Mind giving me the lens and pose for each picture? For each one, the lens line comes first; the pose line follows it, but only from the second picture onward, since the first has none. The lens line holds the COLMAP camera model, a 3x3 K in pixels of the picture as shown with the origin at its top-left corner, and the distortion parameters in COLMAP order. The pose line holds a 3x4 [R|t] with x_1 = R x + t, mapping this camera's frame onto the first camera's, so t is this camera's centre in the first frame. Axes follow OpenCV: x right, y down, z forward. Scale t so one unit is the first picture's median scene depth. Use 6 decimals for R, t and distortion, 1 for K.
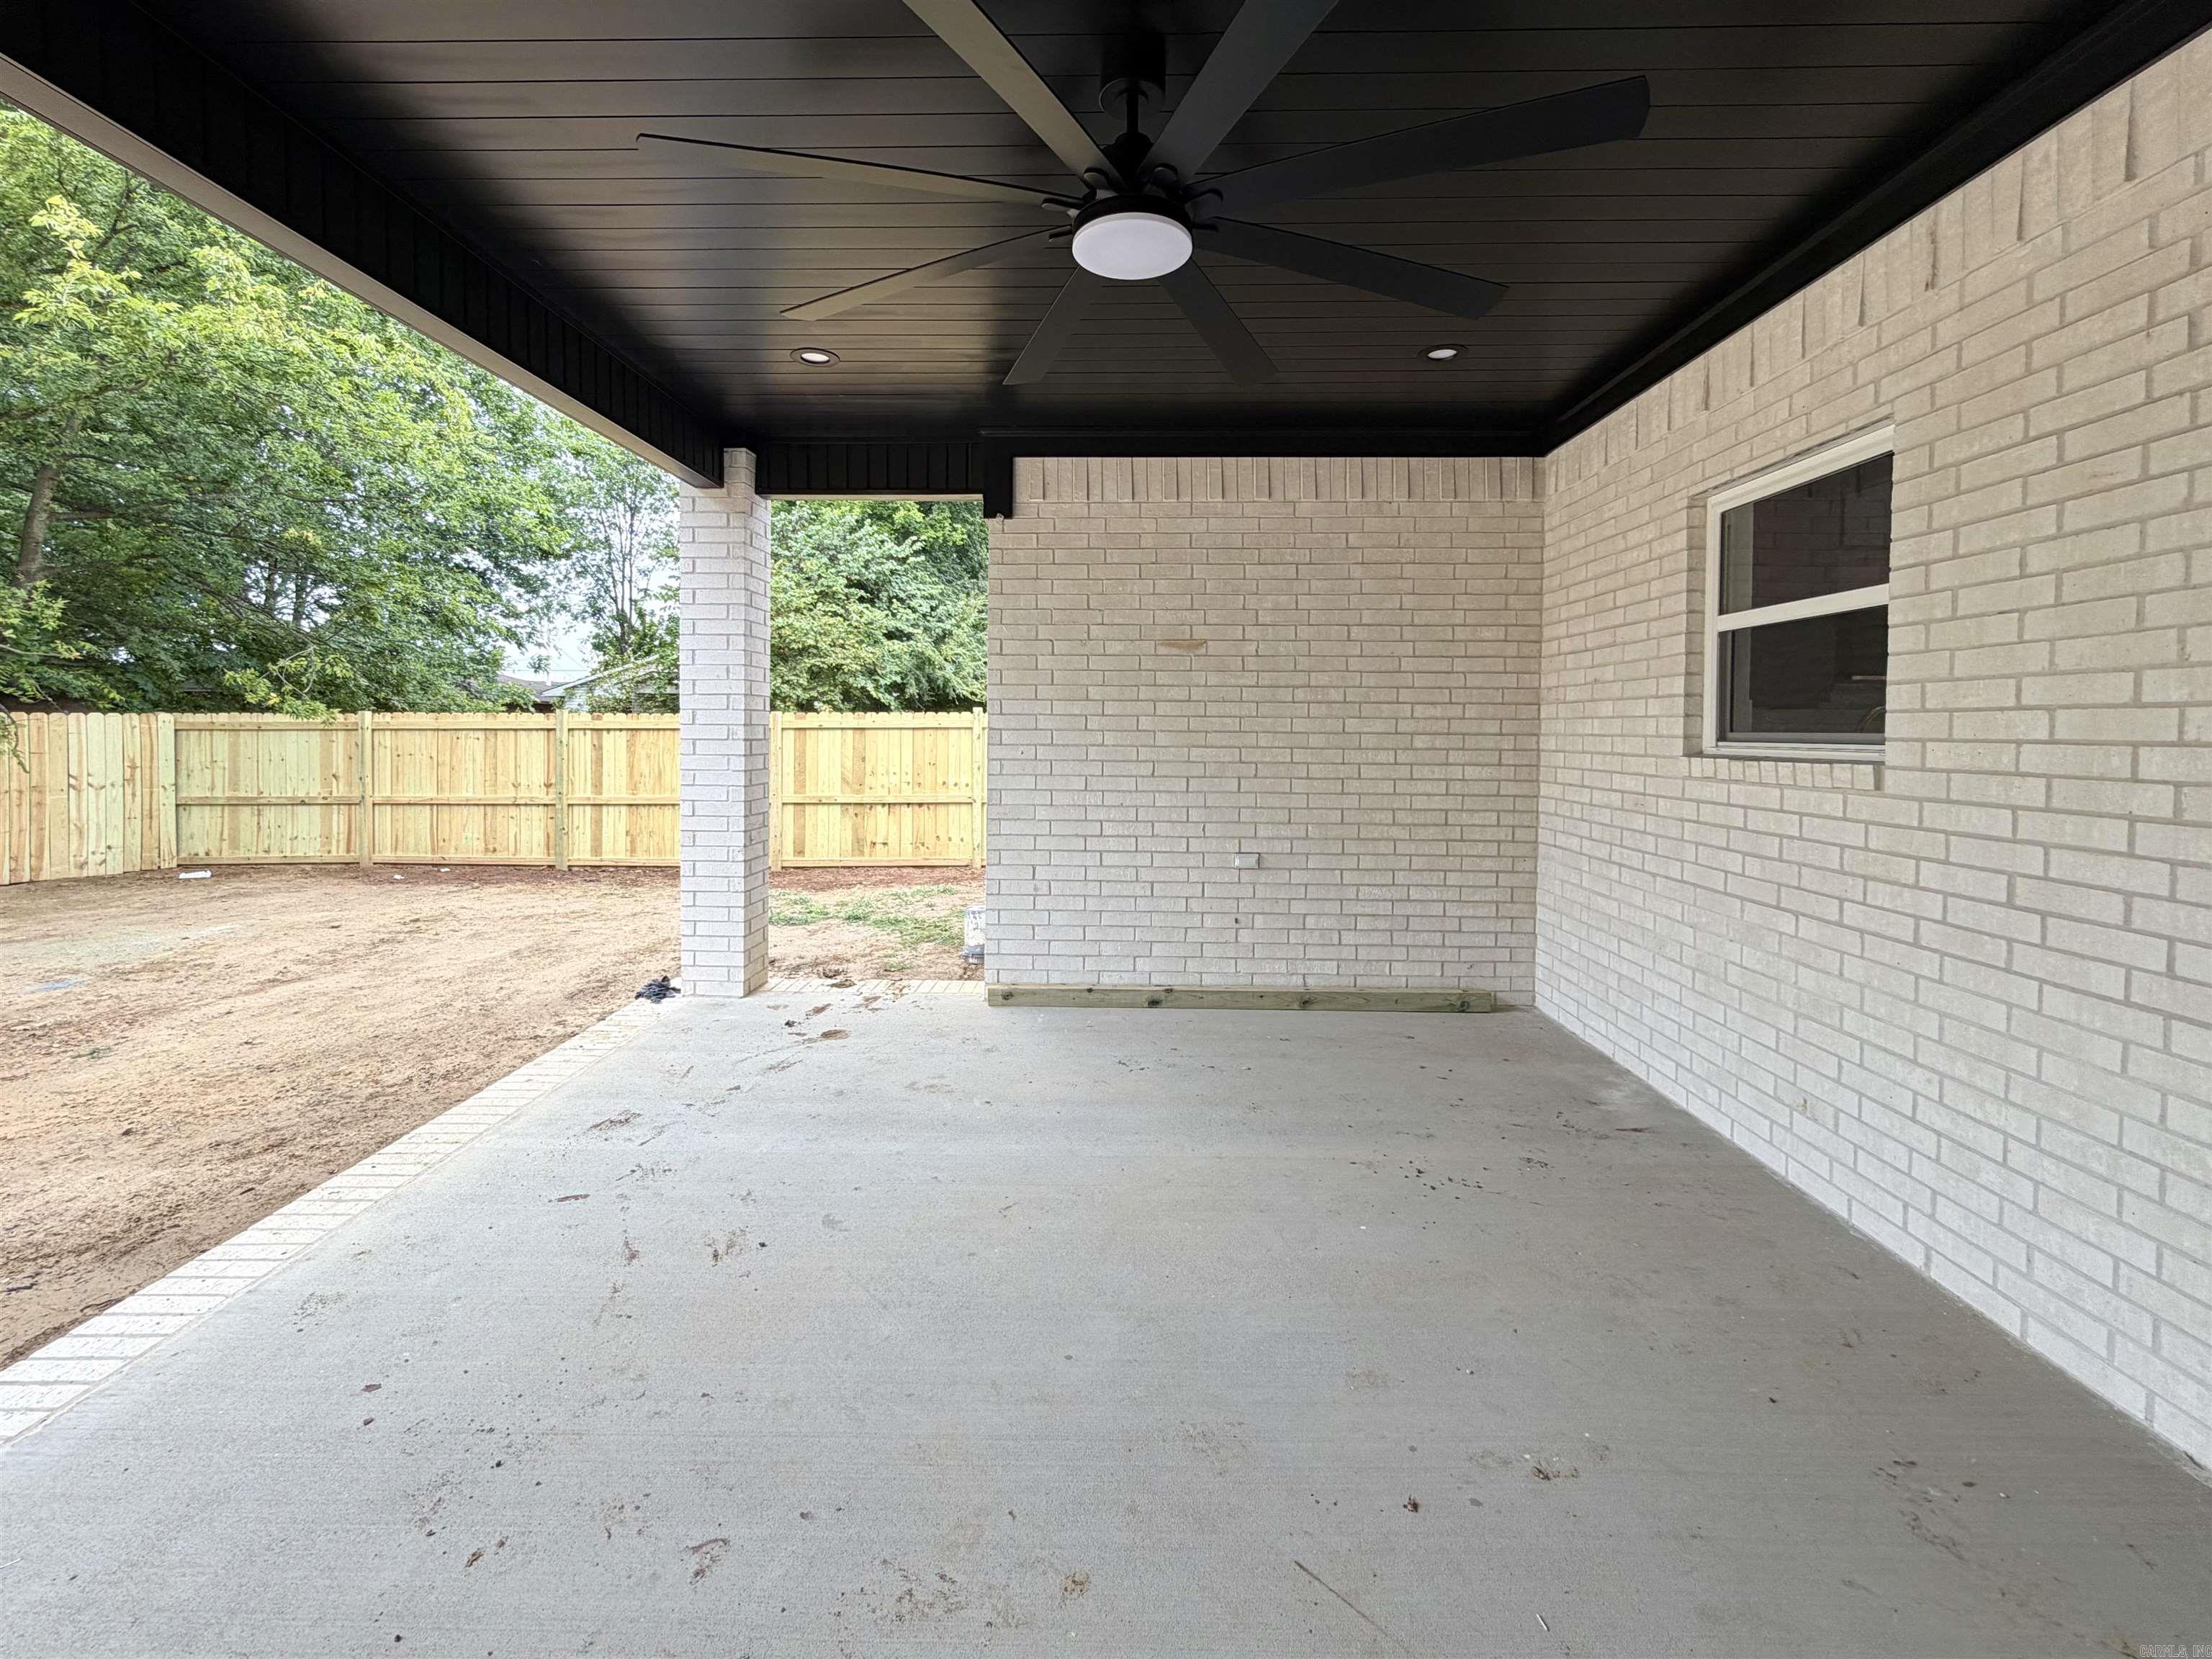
lens RADIAL K [[905.1, 0, 1139.1], [0, 905.1, 753.1], [0, 0, 1]] dist [-0.001298, -0.000326]
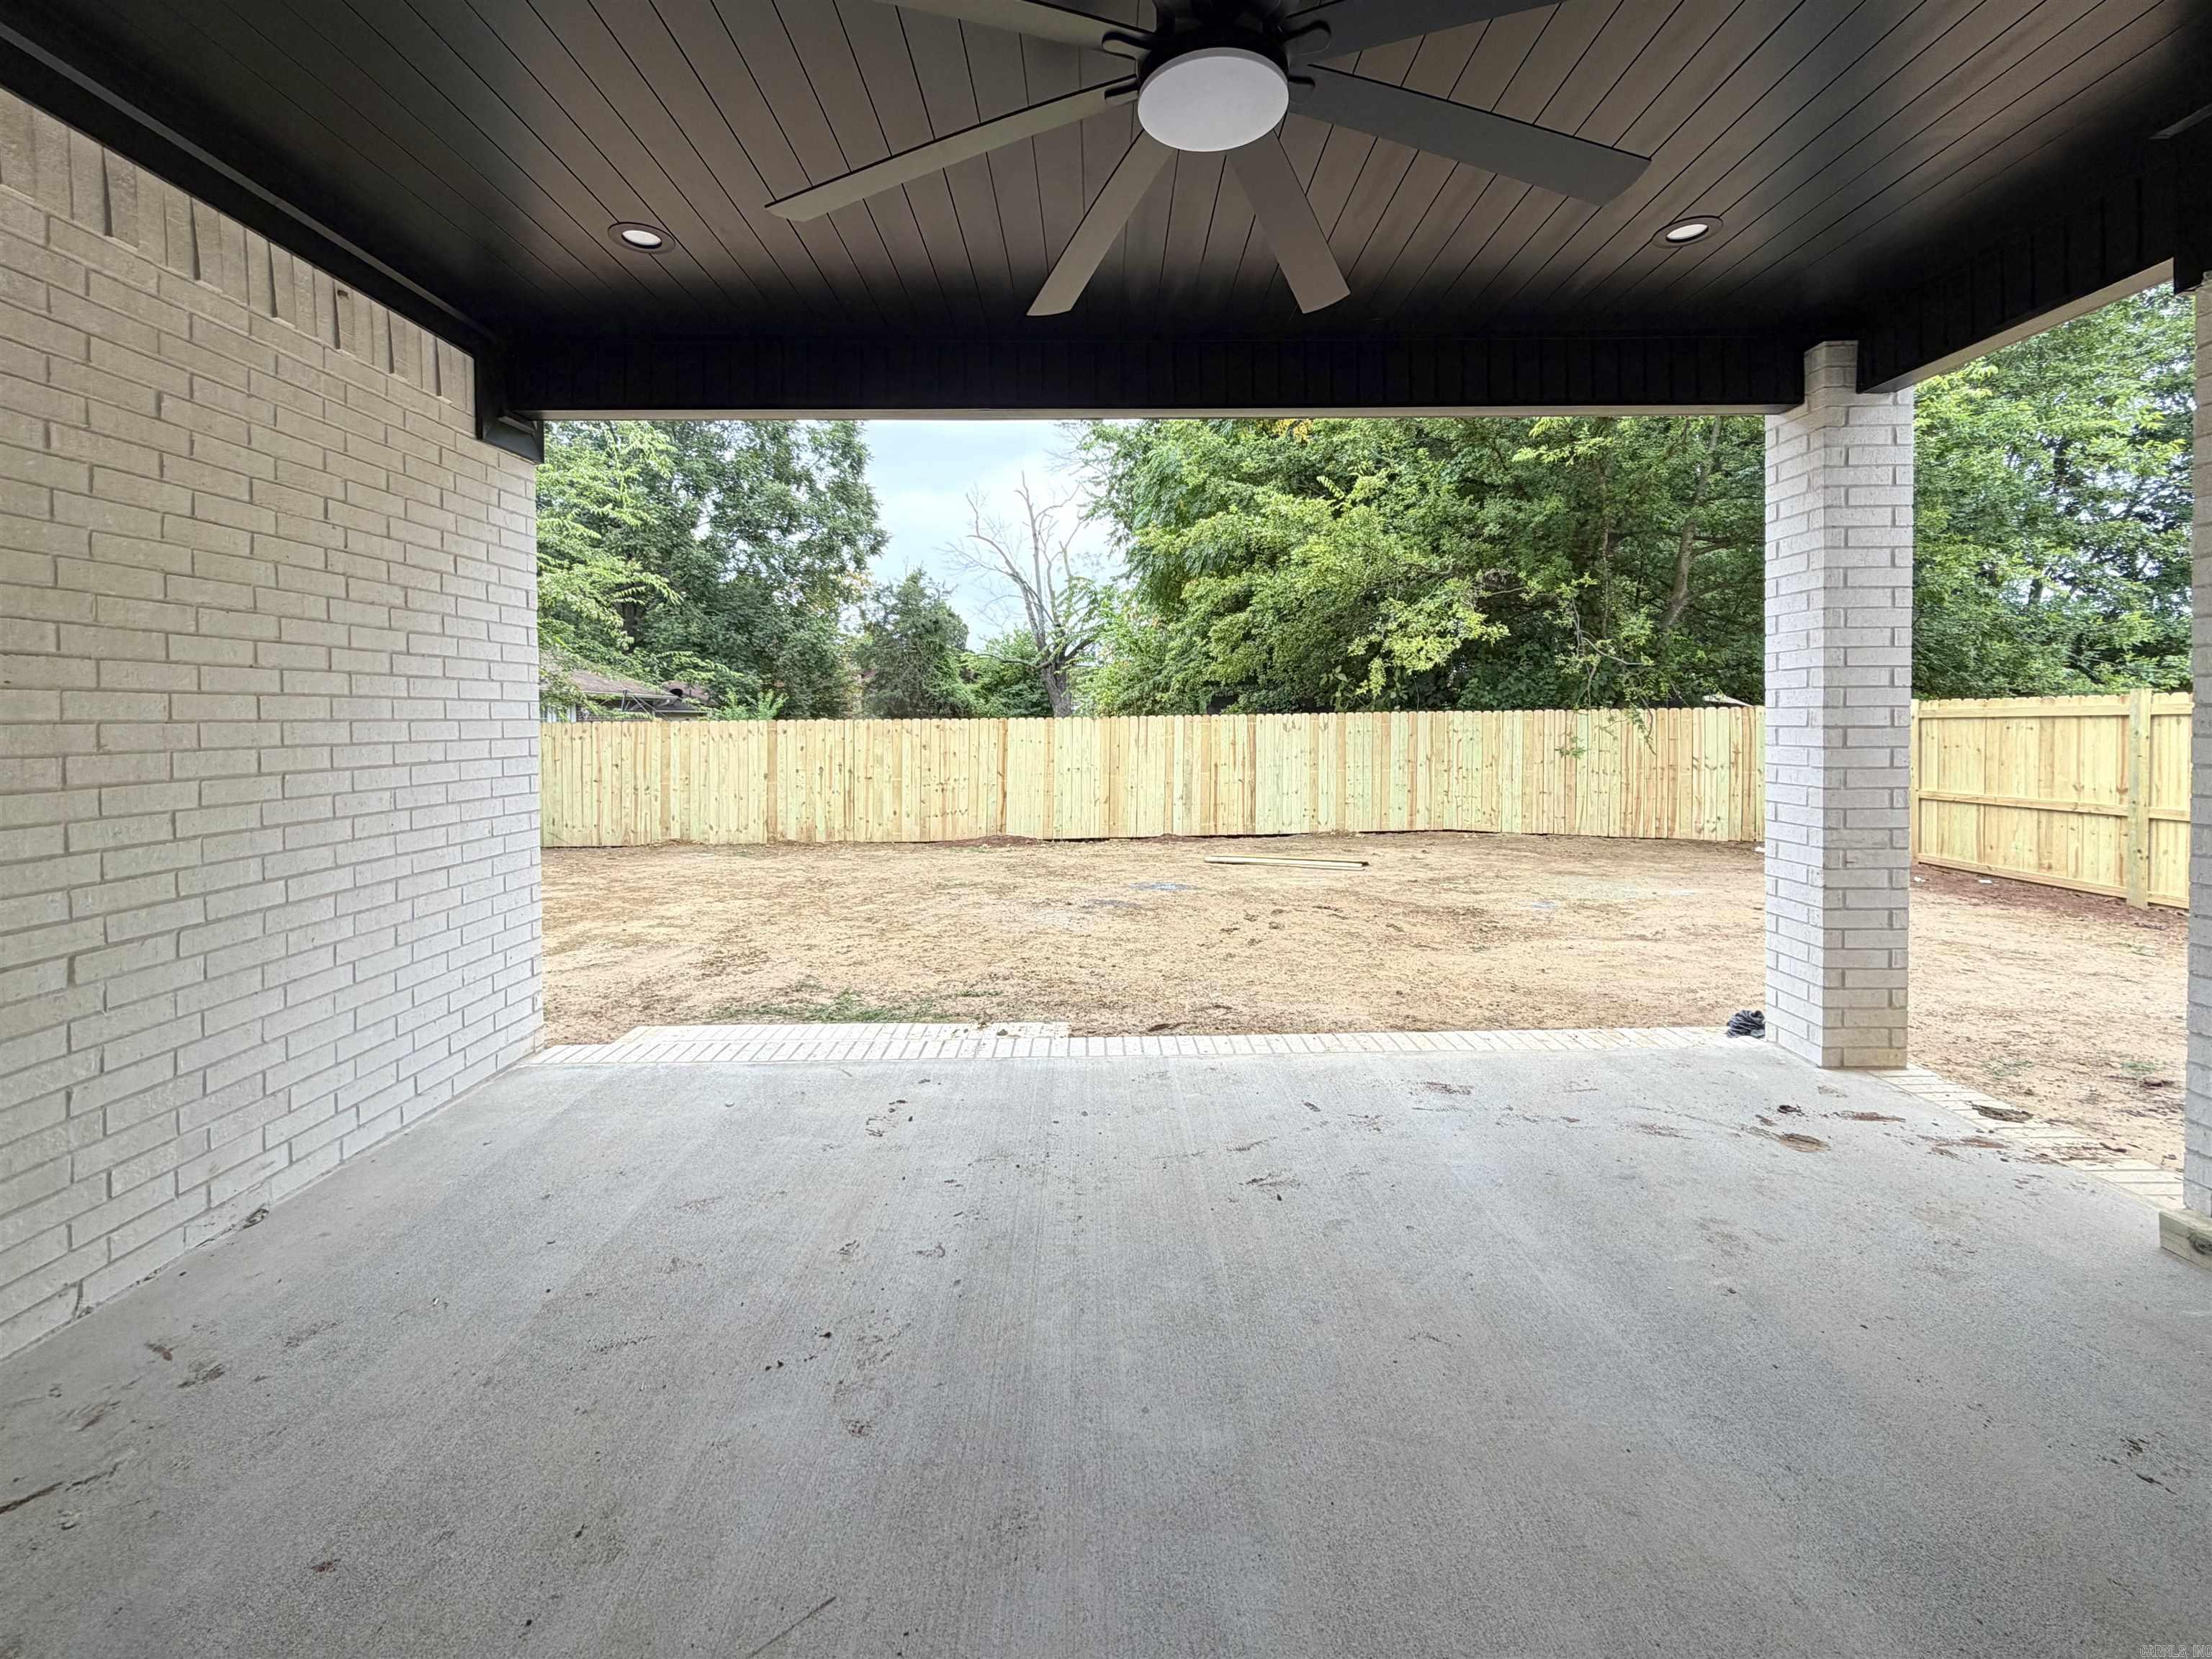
lens RADIAL K [[978.6, 0, 1110.6], [0, 978.6, 736.1], [0, 0, 1]] dist [-0.000432, 0.000028]
pose [[0.022971, 0.008516, -0.999700, 0.434021], [-0.018225, 0.999801, 0.008098, -0.003150], [0.999570, 0.018034, 0.023122, 0.457285]]
